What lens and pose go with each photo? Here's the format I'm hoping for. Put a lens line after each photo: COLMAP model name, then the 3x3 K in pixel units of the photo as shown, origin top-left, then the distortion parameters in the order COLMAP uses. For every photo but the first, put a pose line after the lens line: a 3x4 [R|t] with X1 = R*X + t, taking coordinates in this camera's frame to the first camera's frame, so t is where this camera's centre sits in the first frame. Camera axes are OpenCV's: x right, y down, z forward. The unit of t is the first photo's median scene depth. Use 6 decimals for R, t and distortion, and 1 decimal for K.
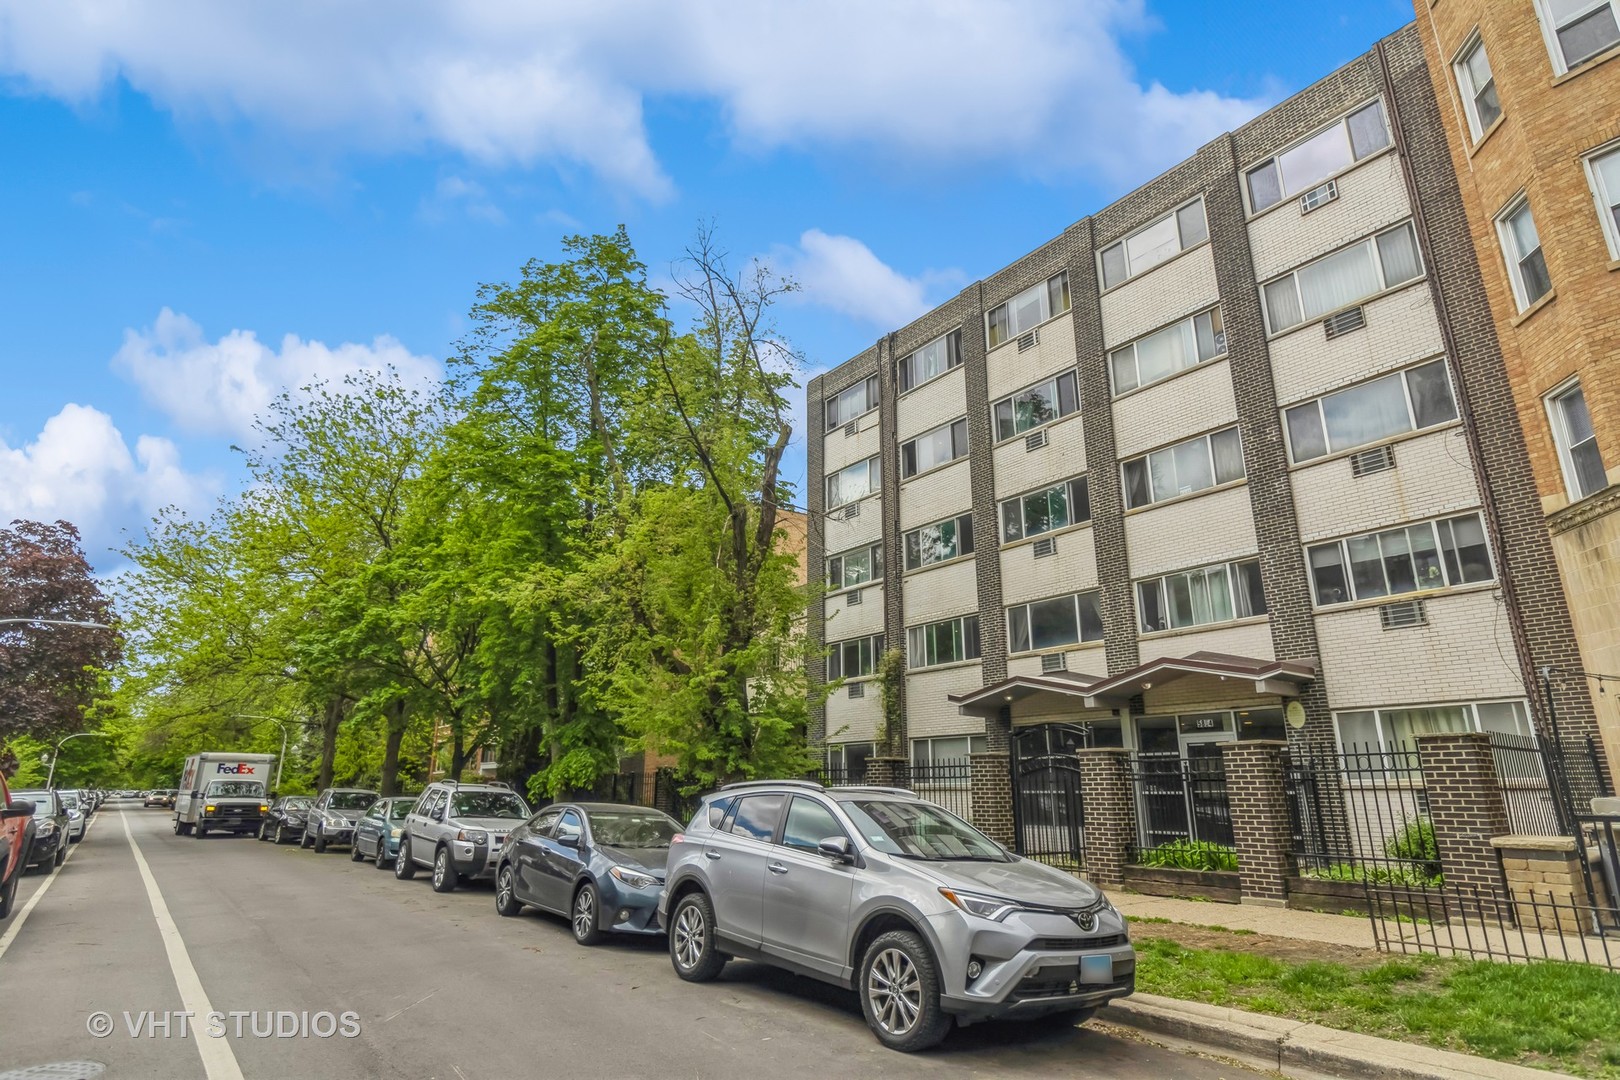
lens RADIAL K [[901.2, 0, 809.5], [0, 901.2, 510.1], [0, 0, 1]] dist [0.000669, 0.000353]
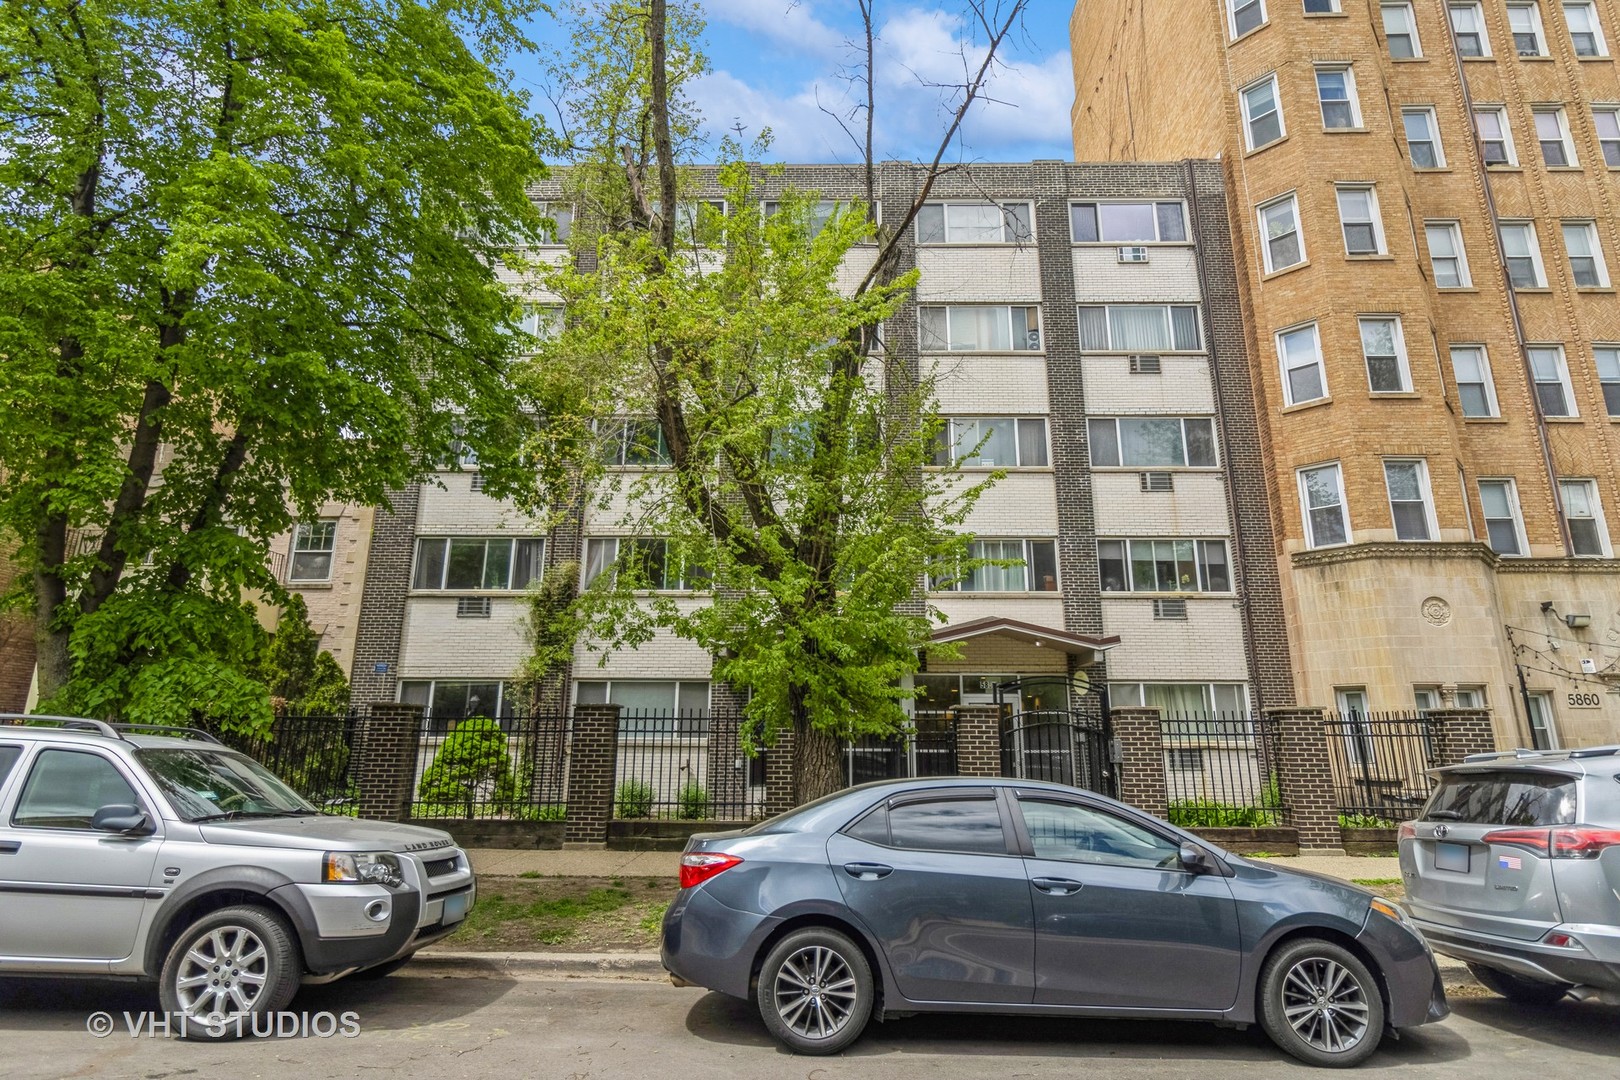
lens RADIAL K [[858.6, 0, 811.4], [0, 858.6, 516.2], [0, 0, 1]] dist [0.001043, -0.000006]
pose [[0.598247, 0.209555, 0.773425, -0.521339], [-0.242708, 0.967247, -0.074335, 0.183060], [-0.763671, -0.143246, 0.629514, 0.598124]]
